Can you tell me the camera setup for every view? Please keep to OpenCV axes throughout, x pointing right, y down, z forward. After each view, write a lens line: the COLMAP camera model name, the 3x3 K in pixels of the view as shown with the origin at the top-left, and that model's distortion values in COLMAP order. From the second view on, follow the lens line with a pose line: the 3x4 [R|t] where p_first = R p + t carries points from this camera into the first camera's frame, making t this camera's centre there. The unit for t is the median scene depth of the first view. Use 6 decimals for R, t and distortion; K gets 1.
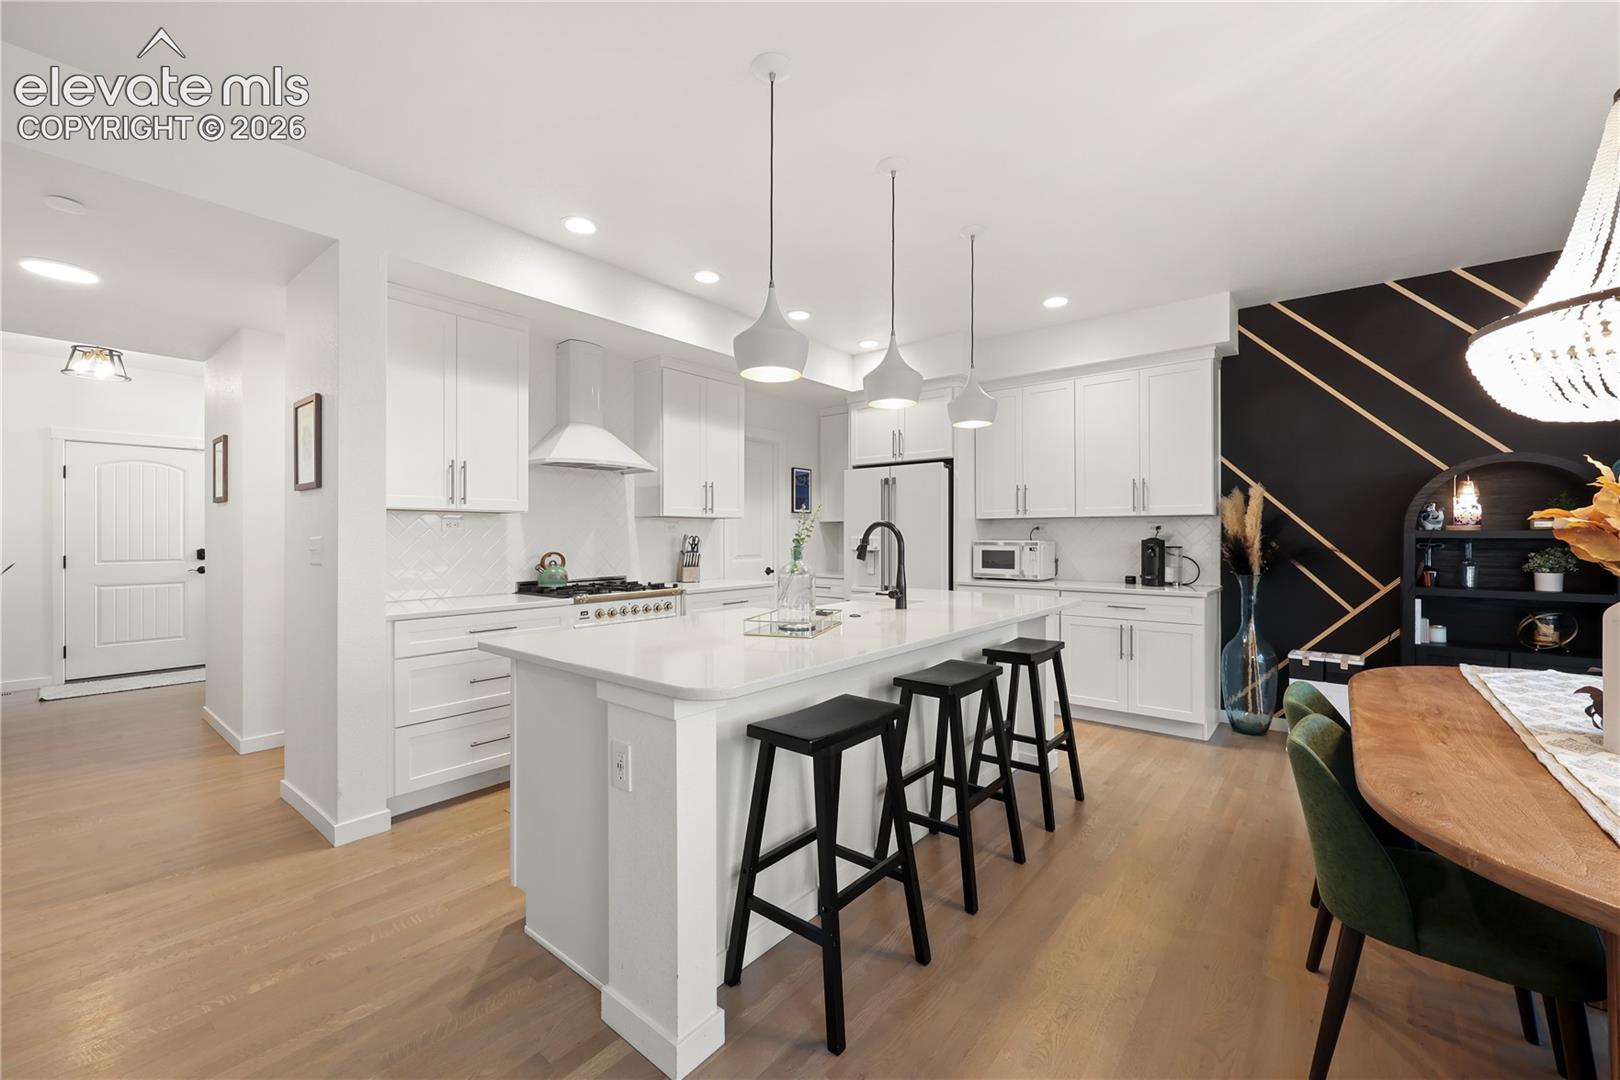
lens RADIAL K [[651.4, 0, 801.5], [0, 651.4, 533.5], [0, 0, 1]] dist [0.000772, -0.001276]
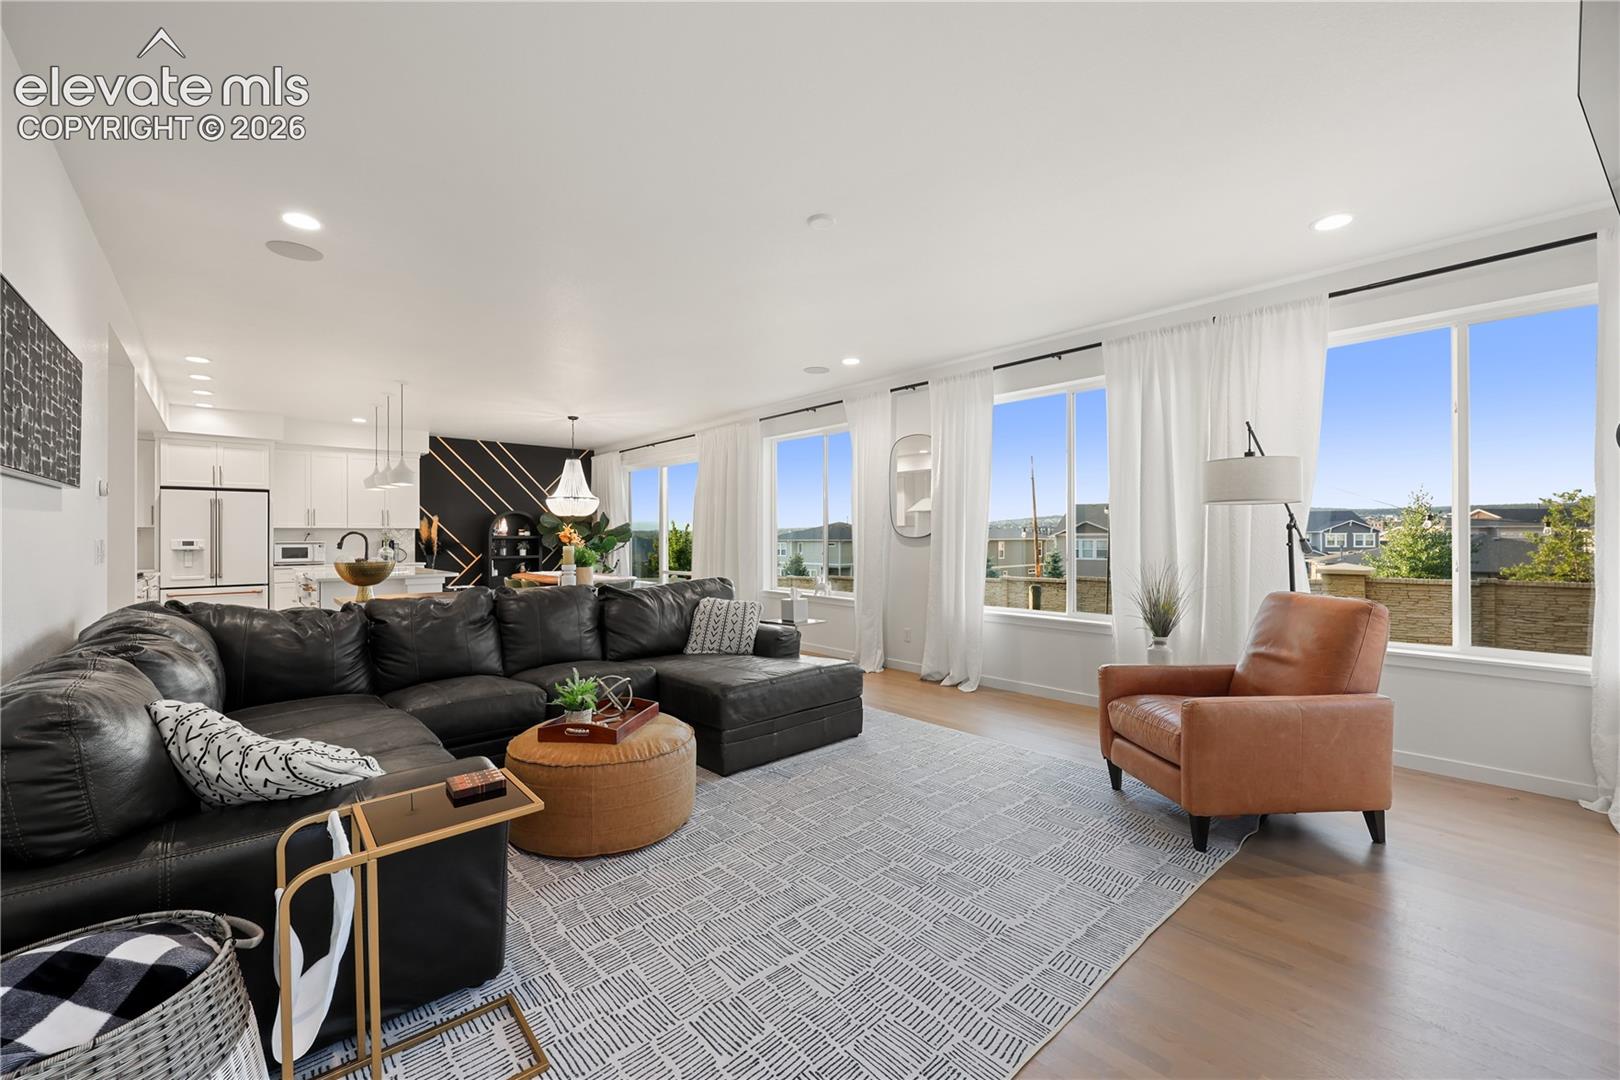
lens RADIAL K [[651.4, 0, 821.4], [0, 651.4, 535.9], [0, 0, 1]] dist [0.000772, -0.001276]
pose [[0.140316, 0.000435, 0.990107, -1.437033], [-0.000497, 1.000000, -0.000369, -0.004327], [-0.990107, -0.000441, 0.140316, -0.703548]]
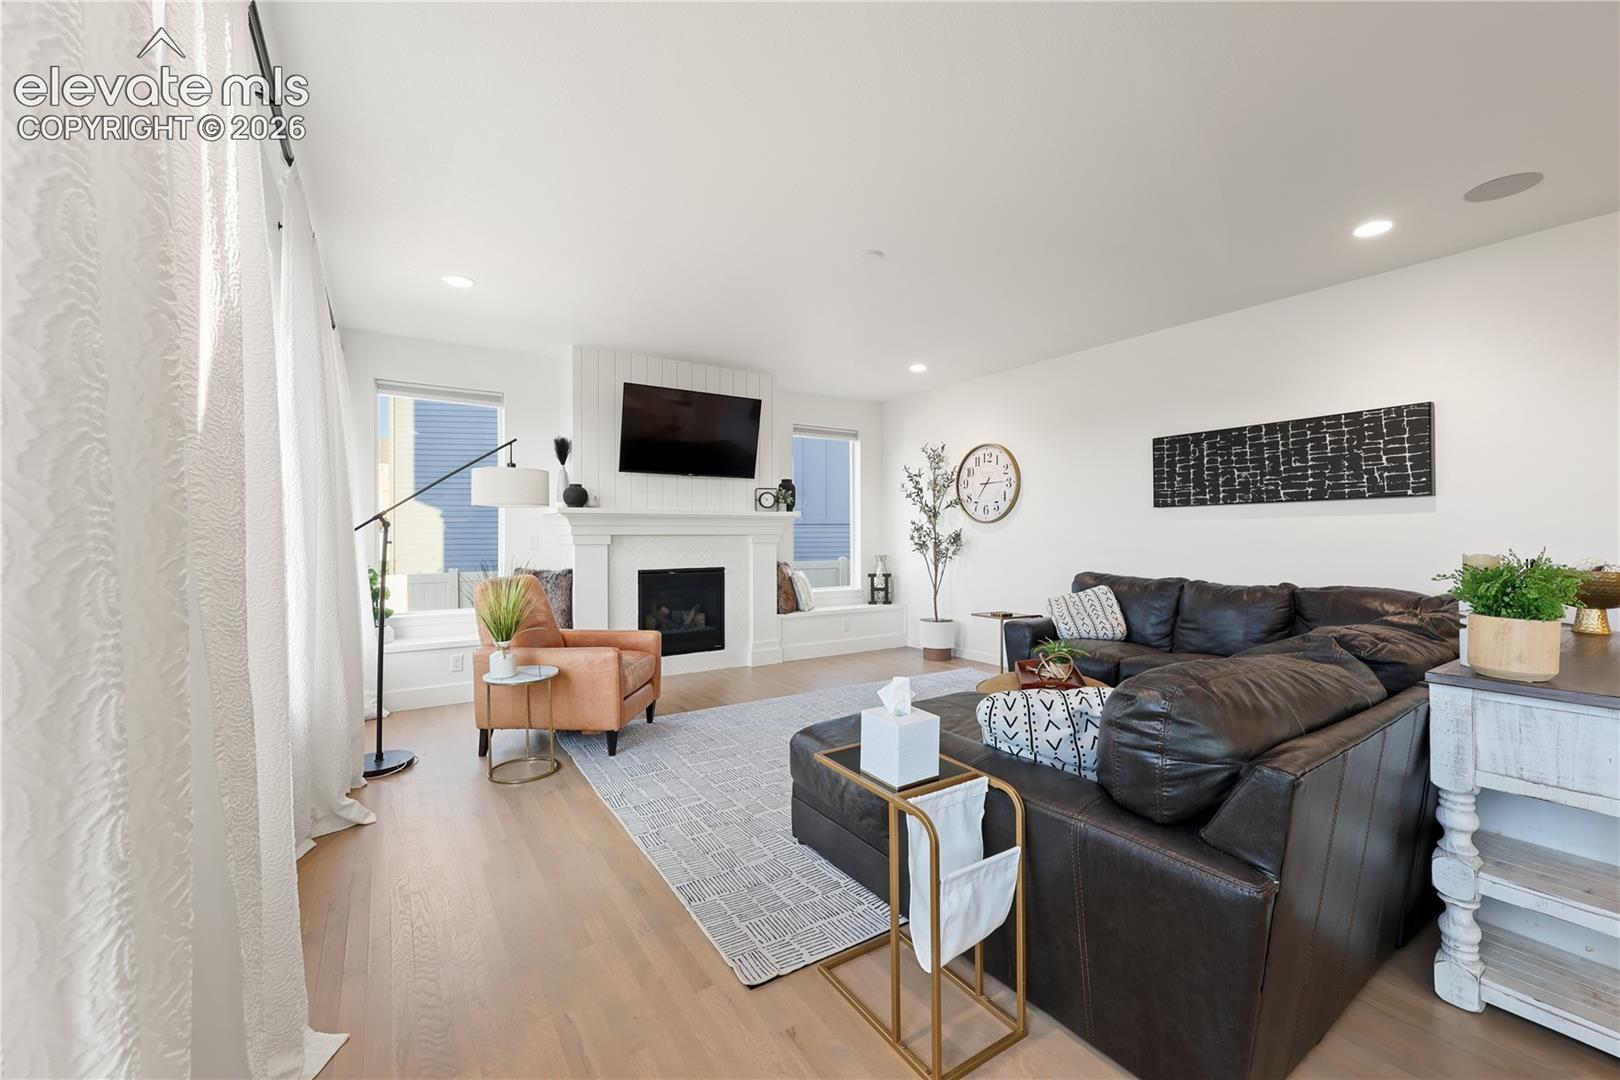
lens RADIAL K [[651.4, 0, 818.7], [0, 651.4, 536.8], [0, 0, 1]] dist [0.000772, -0.001276]
pose [[-0.290985, 0.005890, -0.956709, 0.212543], [0.005114, 0.999976, 0.004601, -0.002287], [0.956714, -0.003554, -0.291008, -0.402827]]
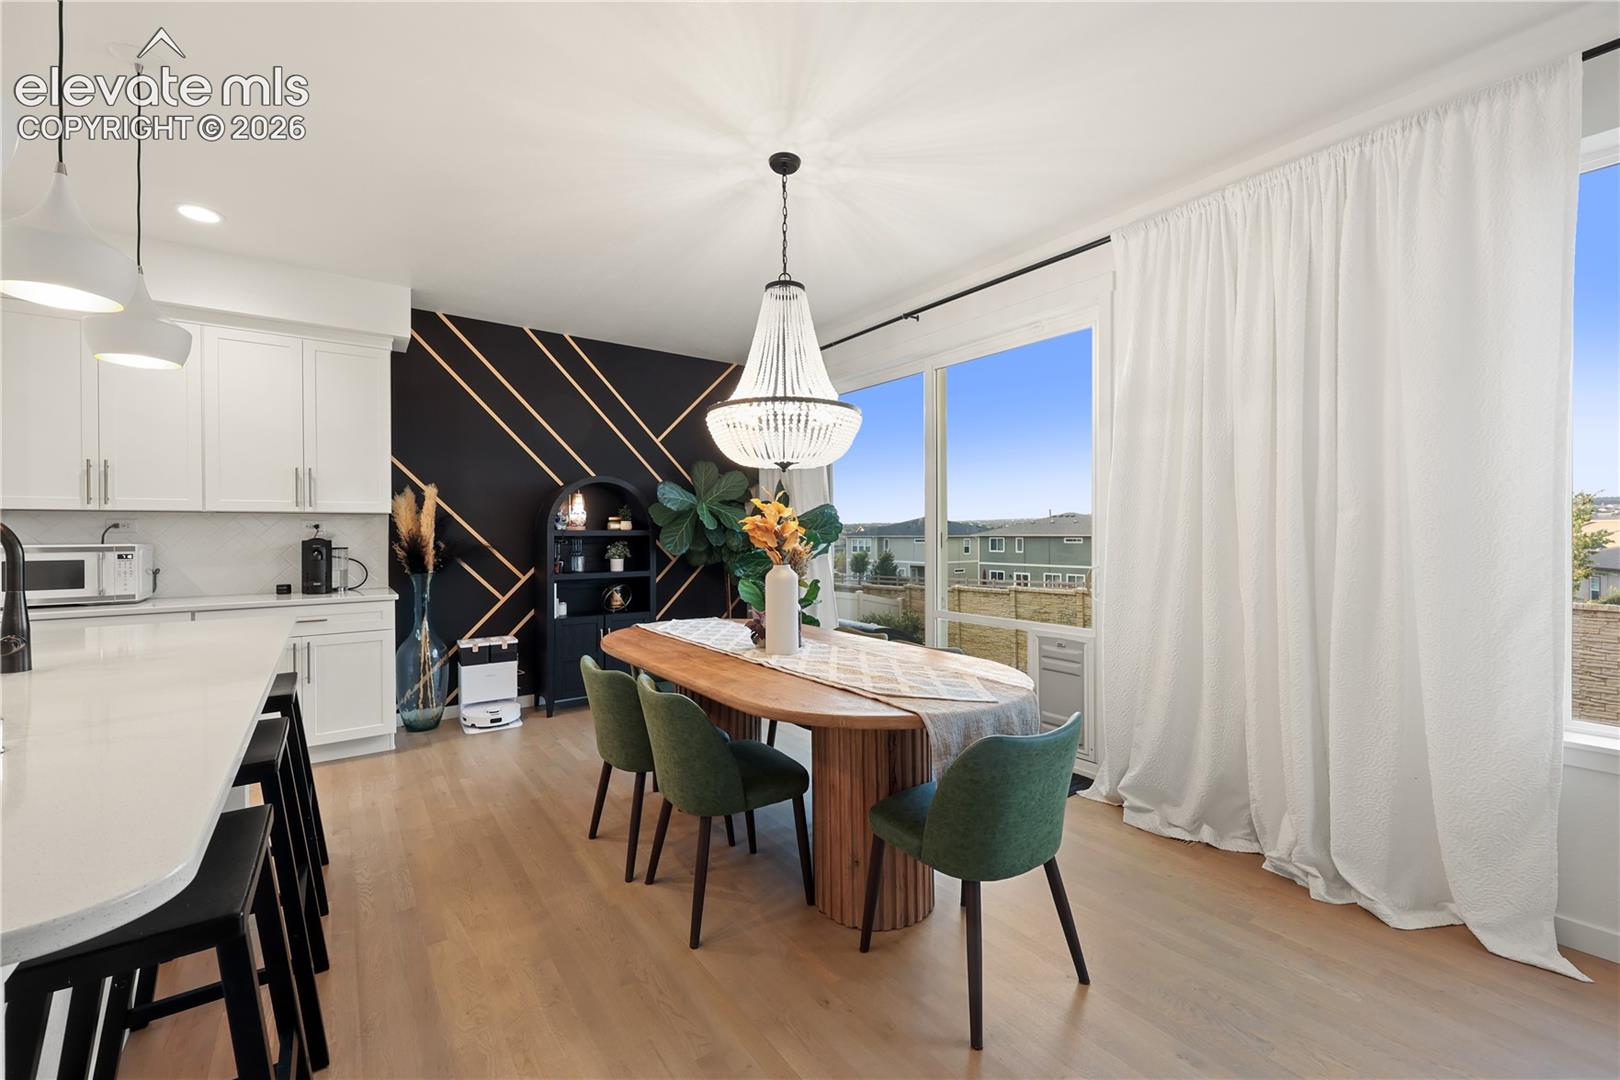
lens RADIAL K [[651.4, 0, 822.1], [0, 651.4, 535.3], [0, 0, 1]] dist [0.000772, -0.001276]
pose [[0.231069, -0.005842, 0.972920, -0.163203], [0.000672, 0.999983, 0.005845, -0.001695], [-0.972937, -0.000697, 0.231069, 0.163382]]
